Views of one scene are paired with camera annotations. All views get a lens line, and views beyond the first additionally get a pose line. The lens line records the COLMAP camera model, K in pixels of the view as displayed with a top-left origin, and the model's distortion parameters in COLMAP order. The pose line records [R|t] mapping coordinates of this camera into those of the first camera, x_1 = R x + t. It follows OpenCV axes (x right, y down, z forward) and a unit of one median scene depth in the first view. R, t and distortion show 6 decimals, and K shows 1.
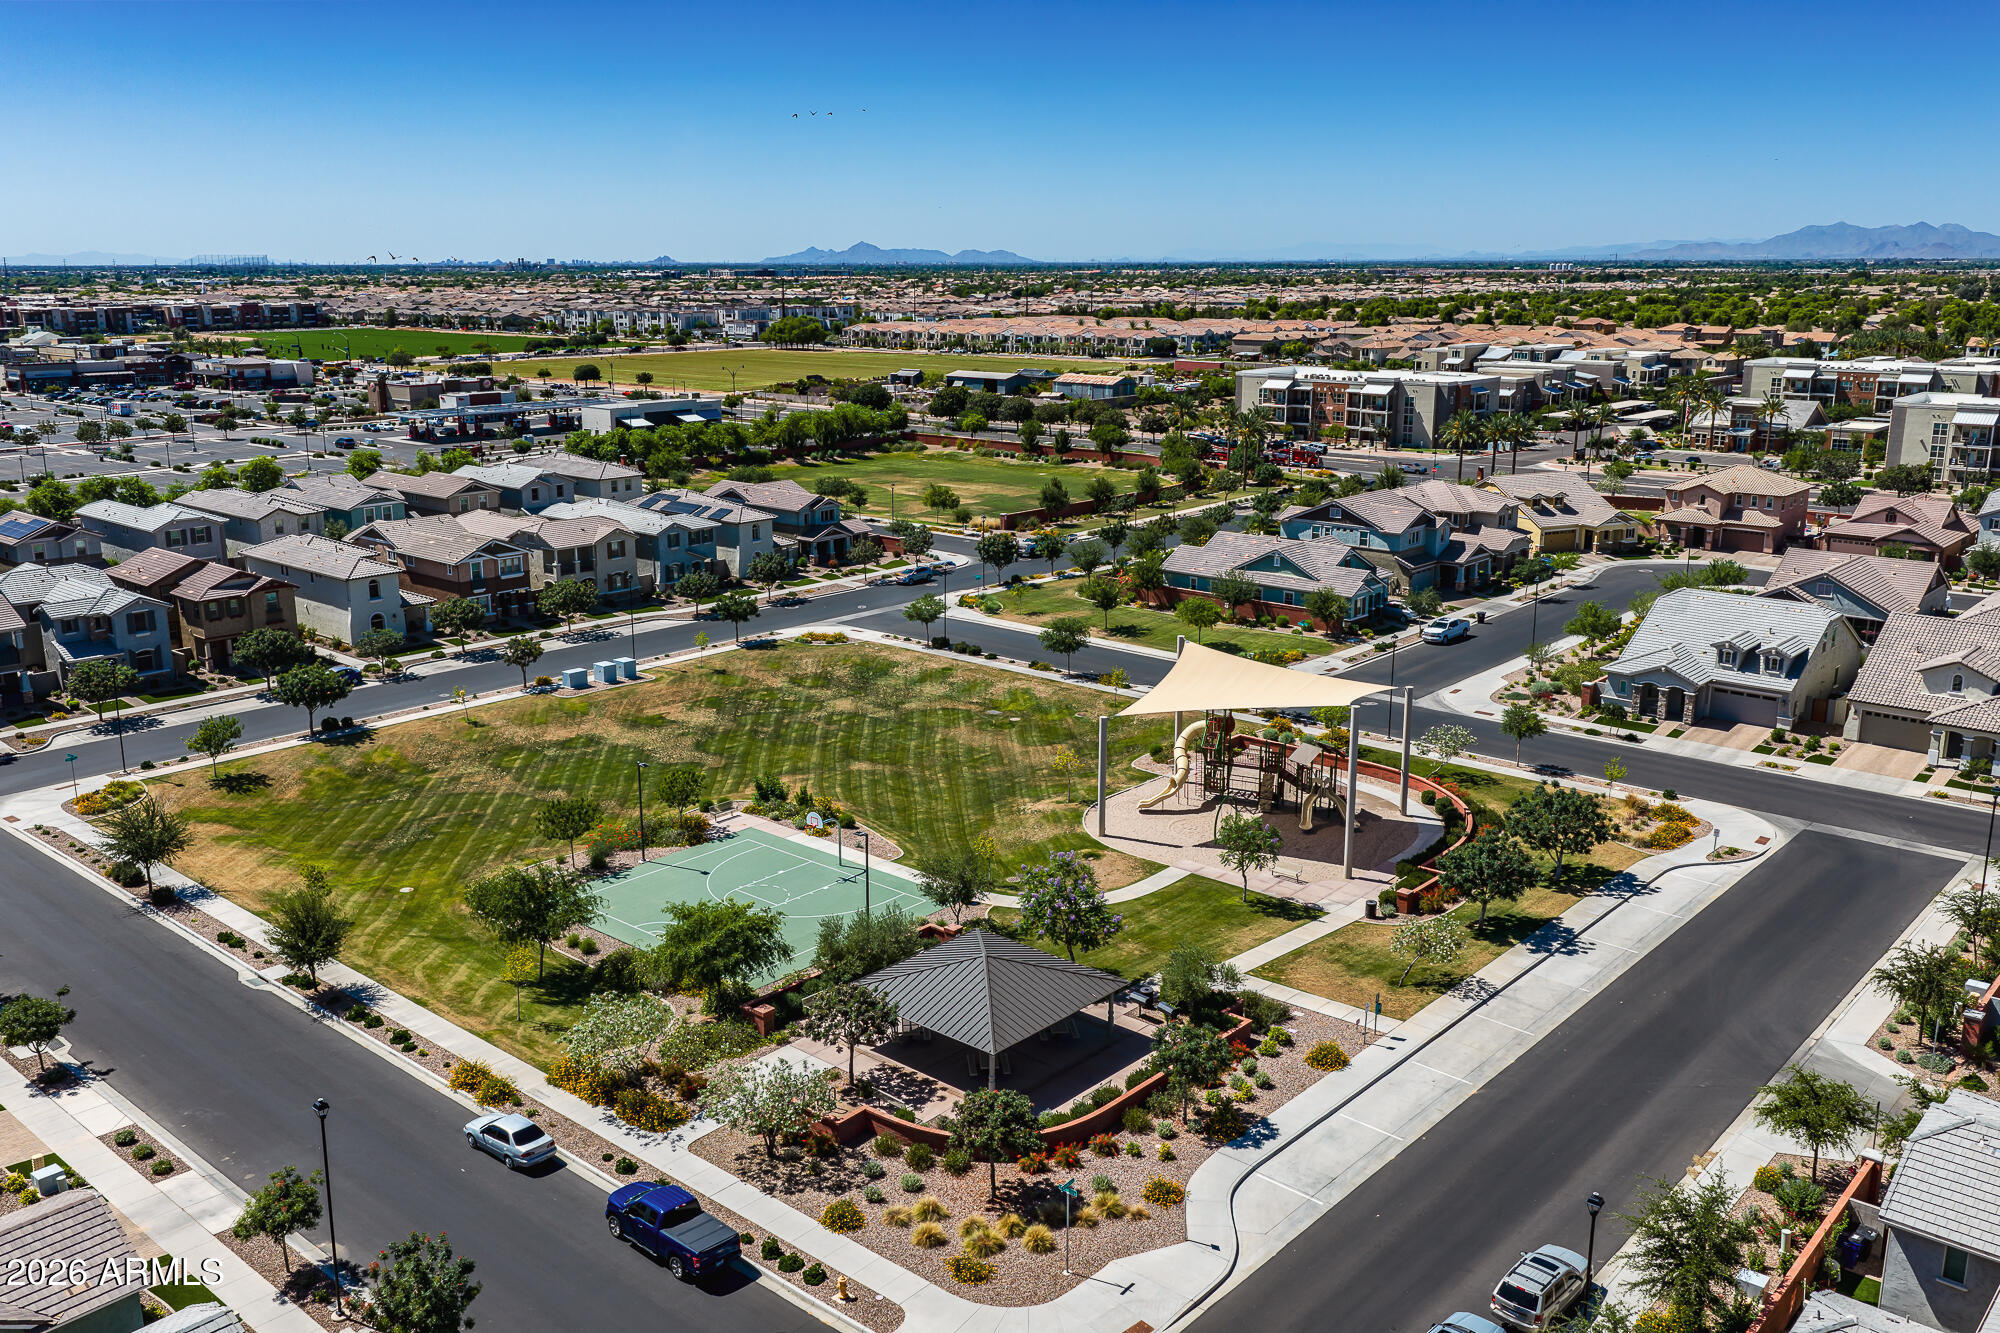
lens RADIAL K [[1650.8, 0, 1000.0], [0, 1650.8, 666.2], [0, 0, 1]] dist [0.022060, -0.039263]
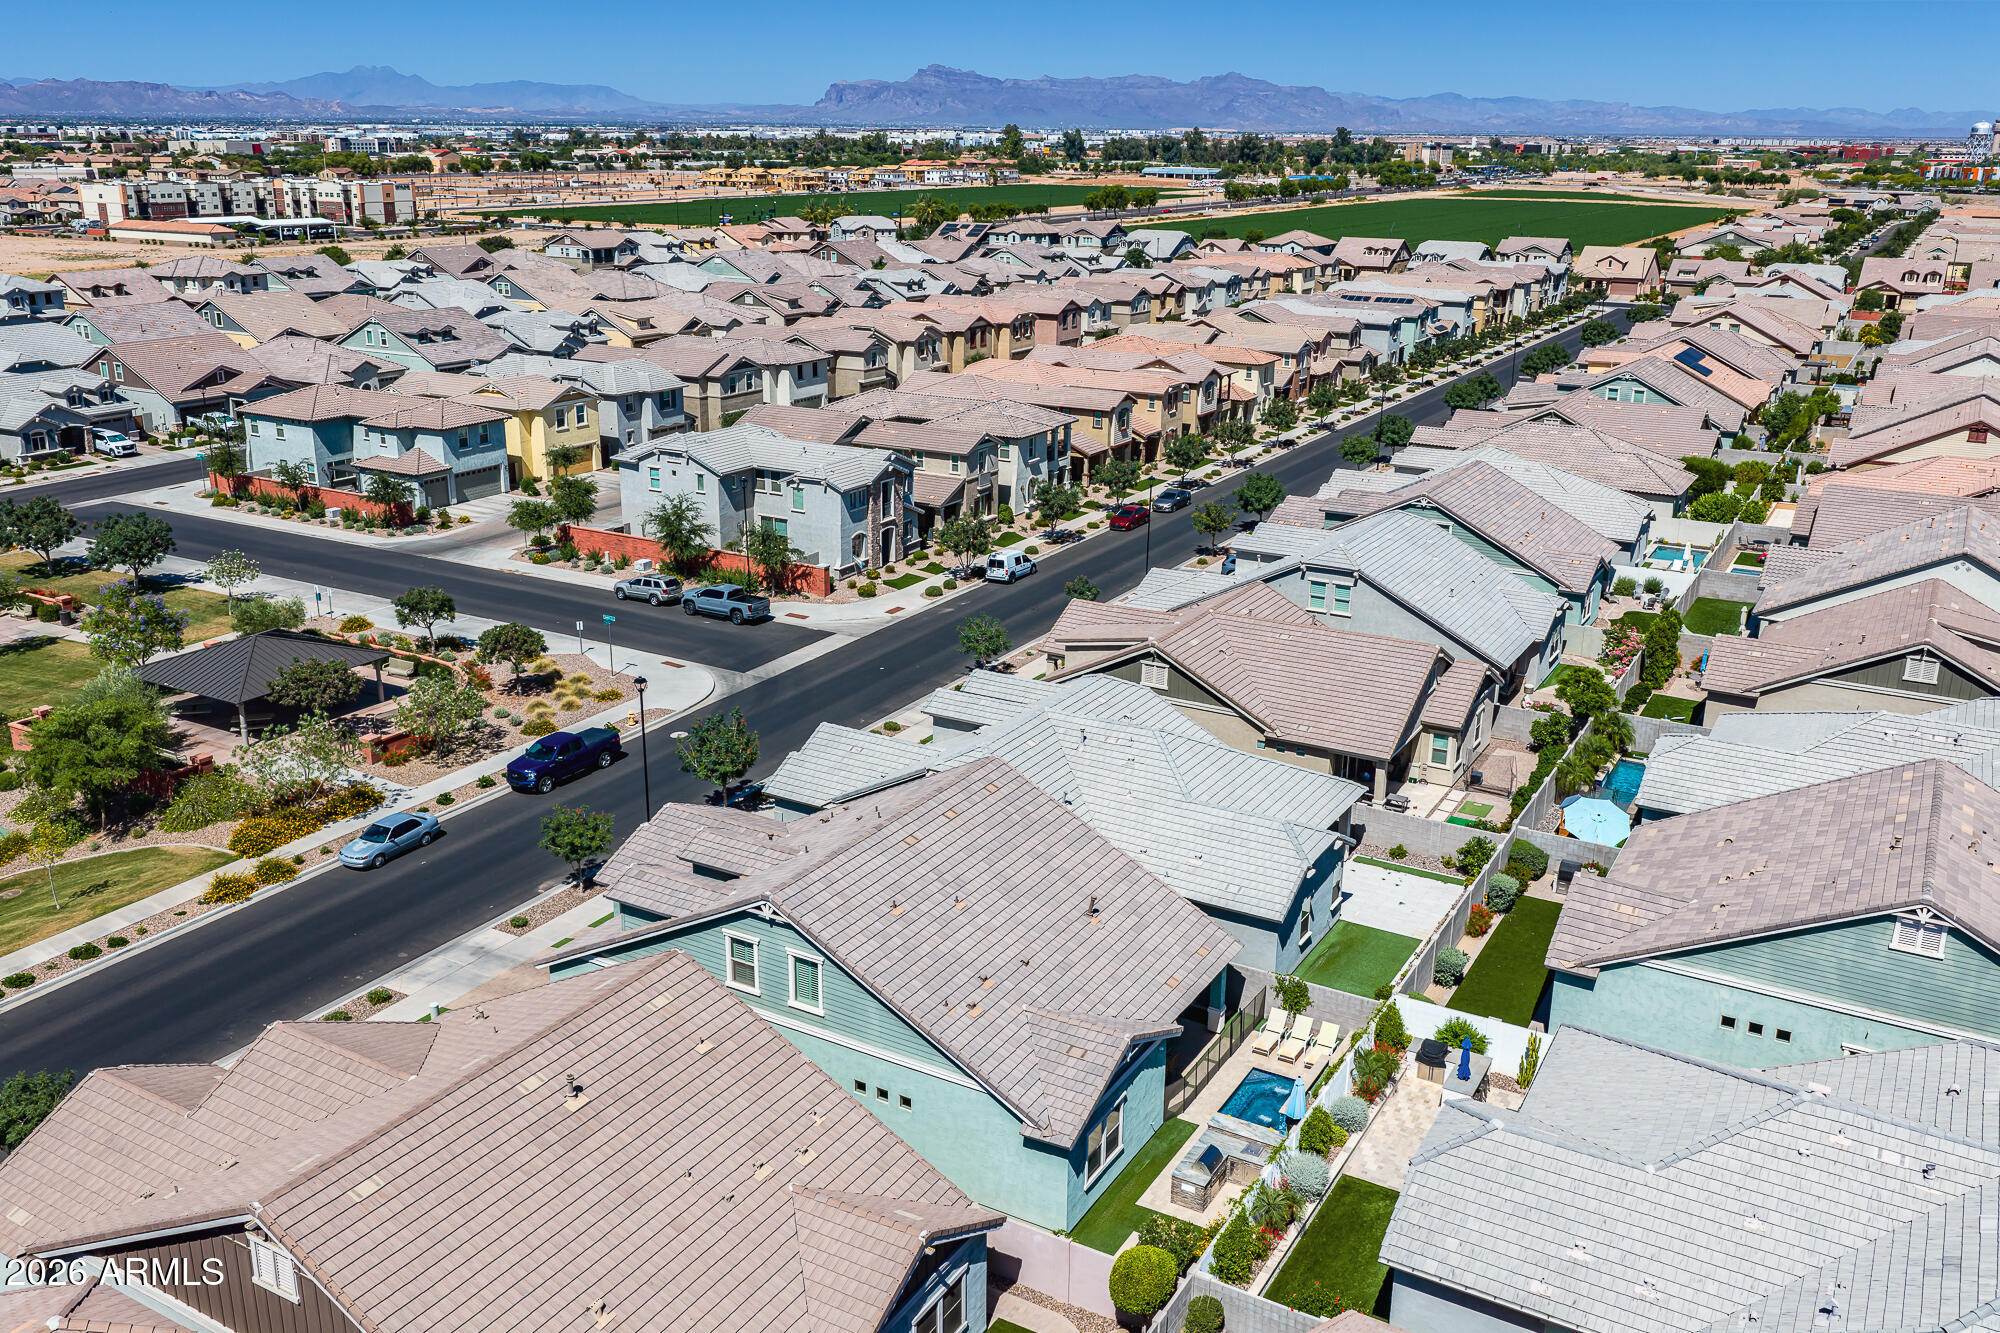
lens RADIAL K [[1650.8, 0, 1002.8], [0, 1650.8, 671.3], [0, 0, 1]] dist [0.022060, -0.039263]
pose [[-0.196358, -0.303049, 0.932526, -0.629649], [0.224811, 0.911792, 0.343649, -0.042669], [-0.954413, 0.277120, -0.110909, 0.336741]]
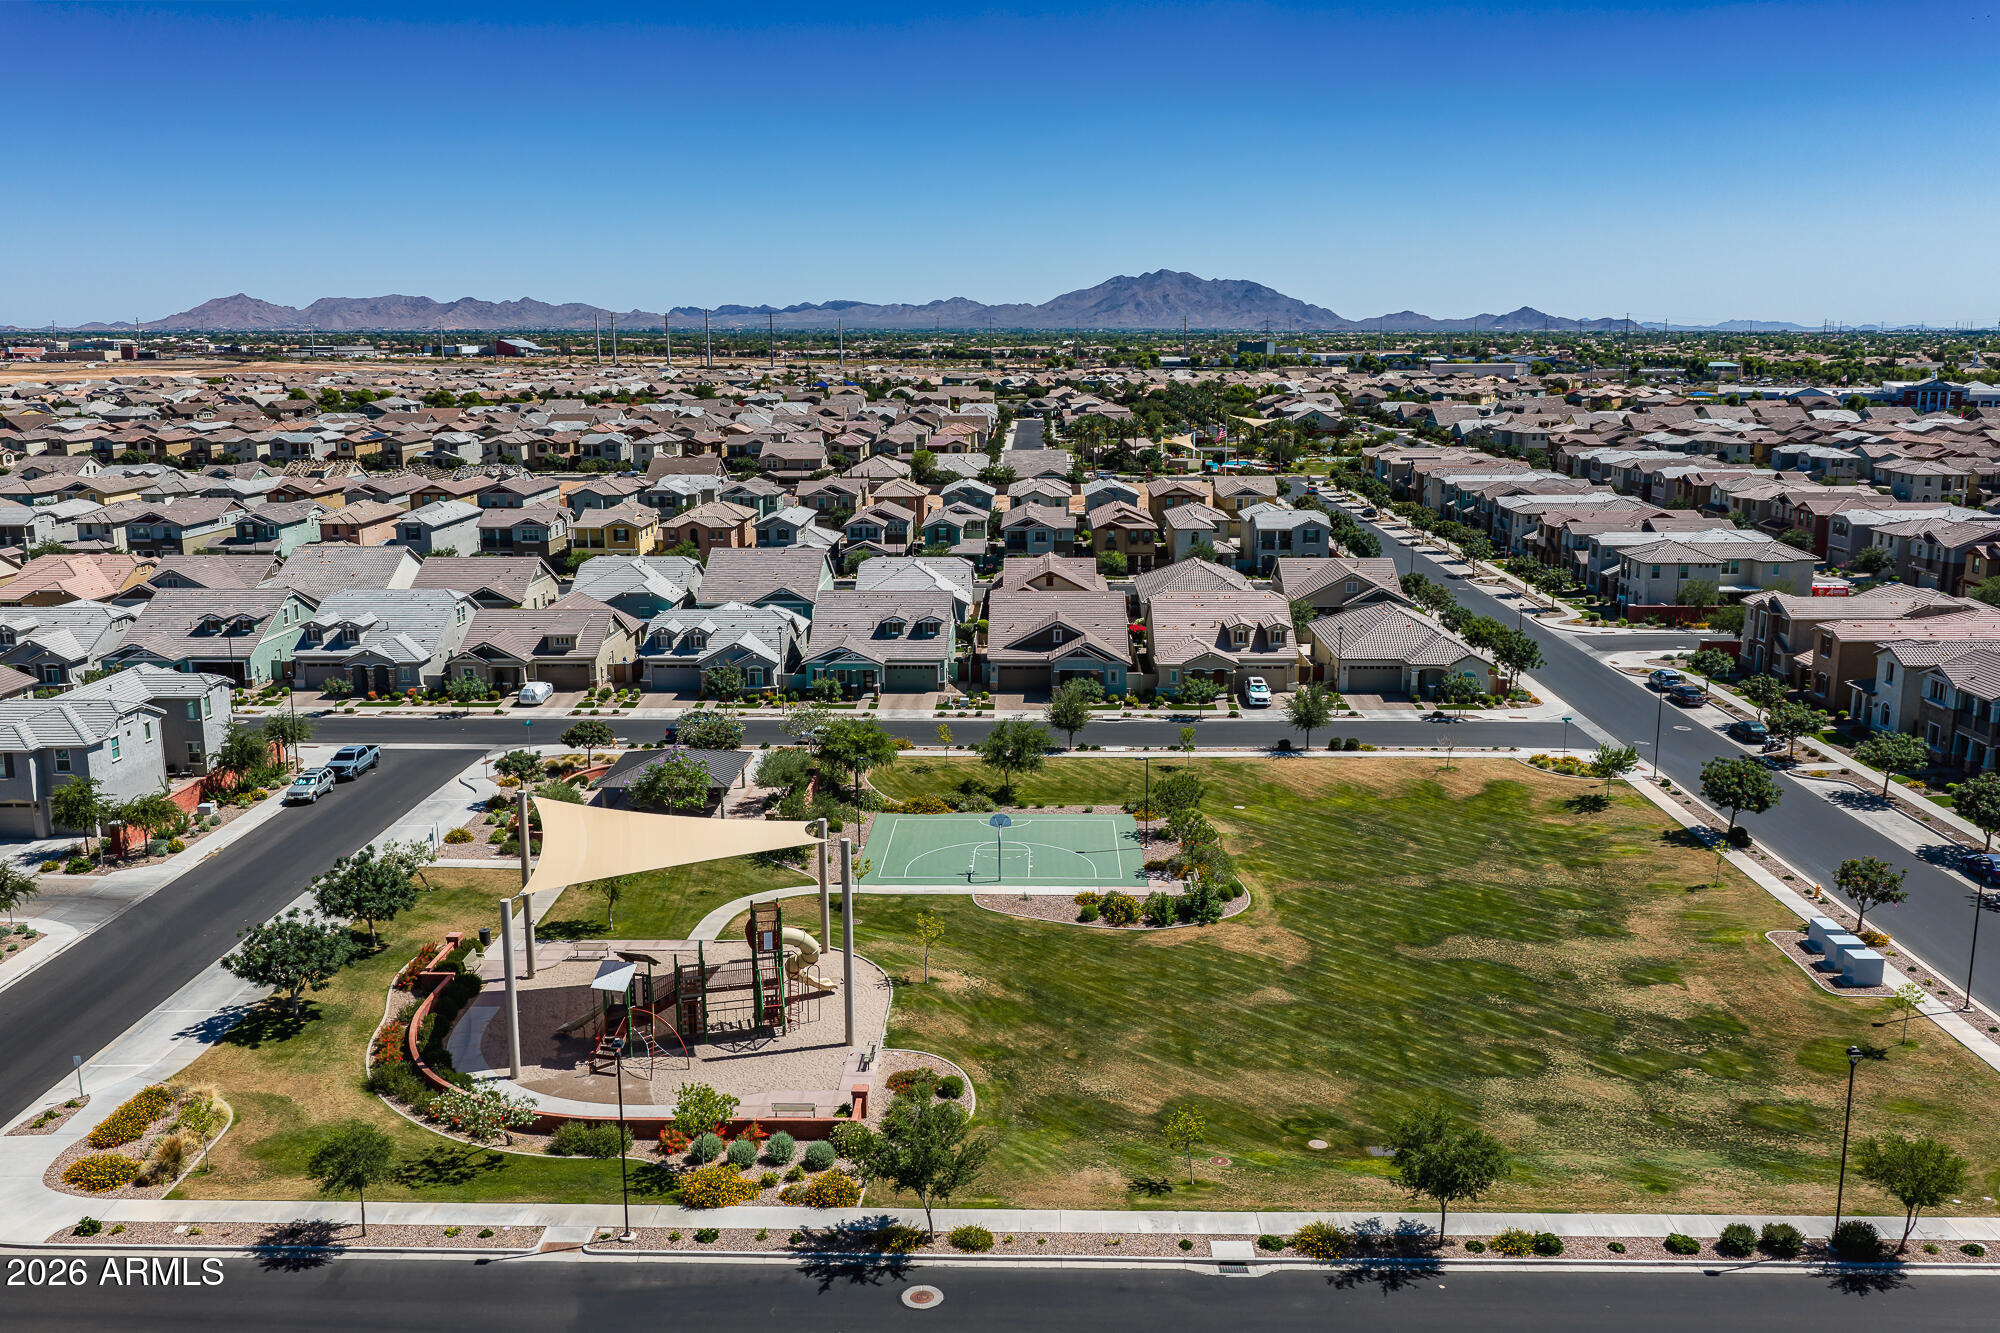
lens RADIAL K [[1650.8, 0, 1017.6], [0, 1650.8, 668.0], [0, 0, 1]] dist [0.022060, -0.039263]
pose [[-0.759246, 0.135240, -0.636597, 0.390443], [-0.153110, 0.913596, 0.376695, -0.286582], [0.632537, 0.383473, -0.672938, 1.184282]]
